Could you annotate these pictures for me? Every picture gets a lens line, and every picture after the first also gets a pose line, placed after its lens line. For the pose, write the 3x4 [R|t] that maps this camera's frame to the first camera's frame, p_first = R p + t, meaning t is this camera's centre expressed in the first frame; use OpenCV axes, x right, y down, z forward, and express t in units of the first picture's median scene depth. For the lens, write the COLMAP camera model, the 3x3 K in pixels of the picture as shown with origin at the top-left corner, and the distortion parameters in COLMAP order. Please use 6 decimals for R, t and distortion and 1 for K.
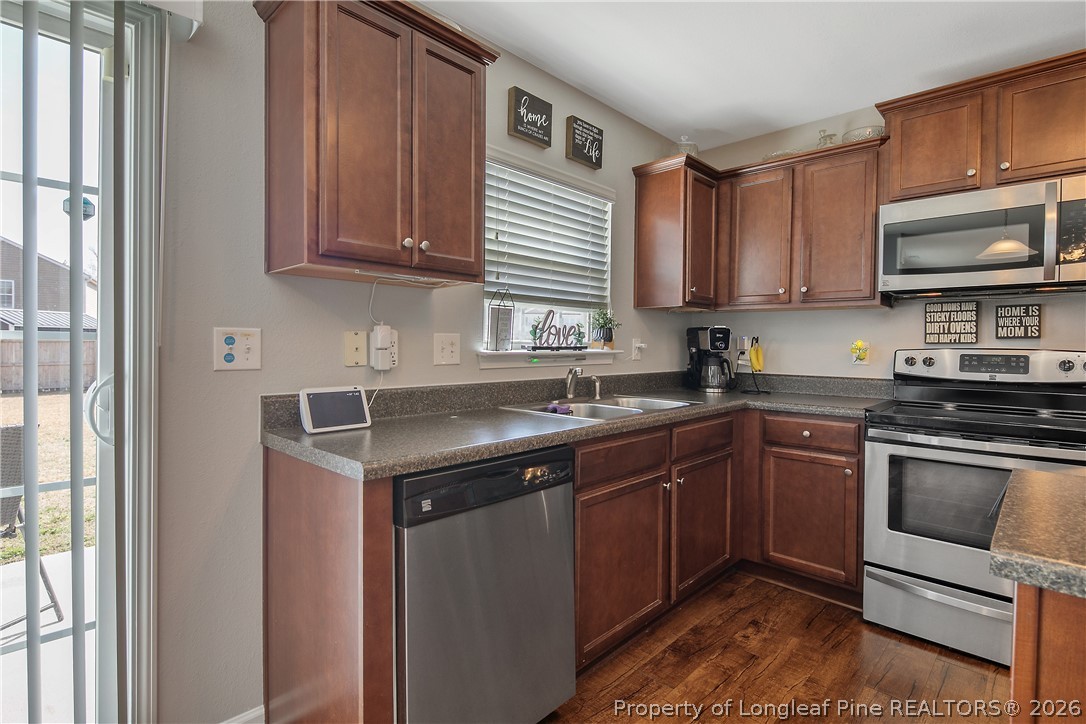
lens RADIAL K [[530.7, 0, 539.5], [0, 530.7, 354.5], [0, 0, 1]] dist [0.005469, -0.005137]
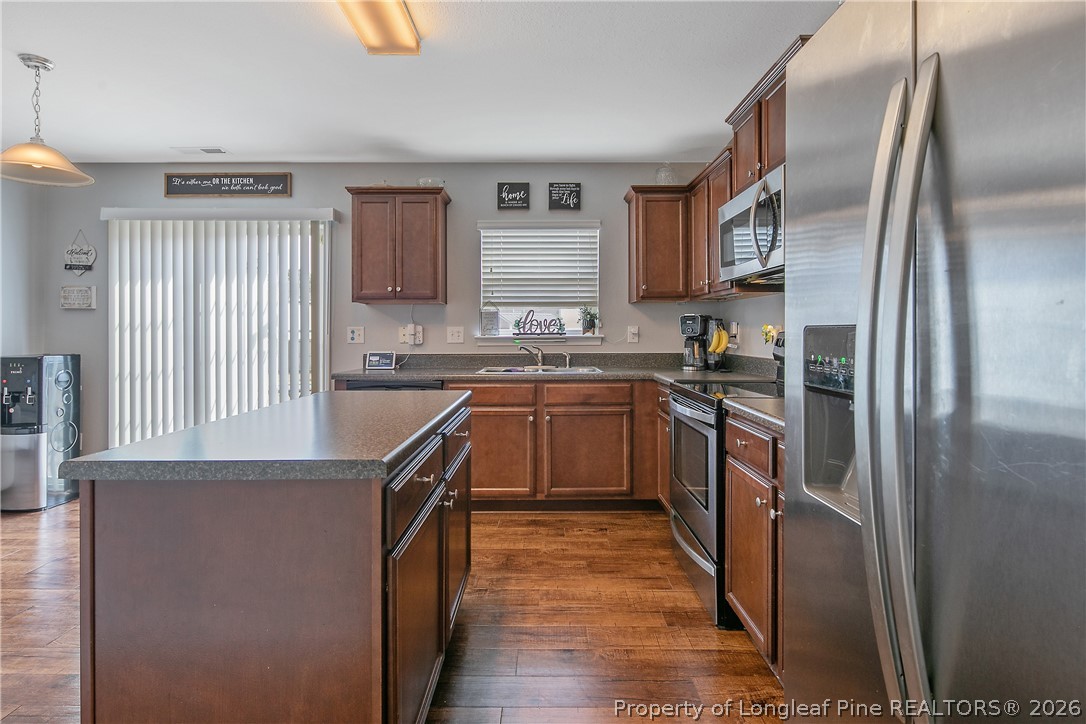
lens RADIAL K [[530.7, 0, 533.2], [0, 530.7, 336.2], [0, 0, 1]] dist [0.005469, -0.005137]
pose [[0.689536, -0.007594, -0.724211, 1.197990], [-0.003805, 0.999893, -0.014107, 0.017332], [0.724241, 0.012483, 0.689434, -0.094444]]
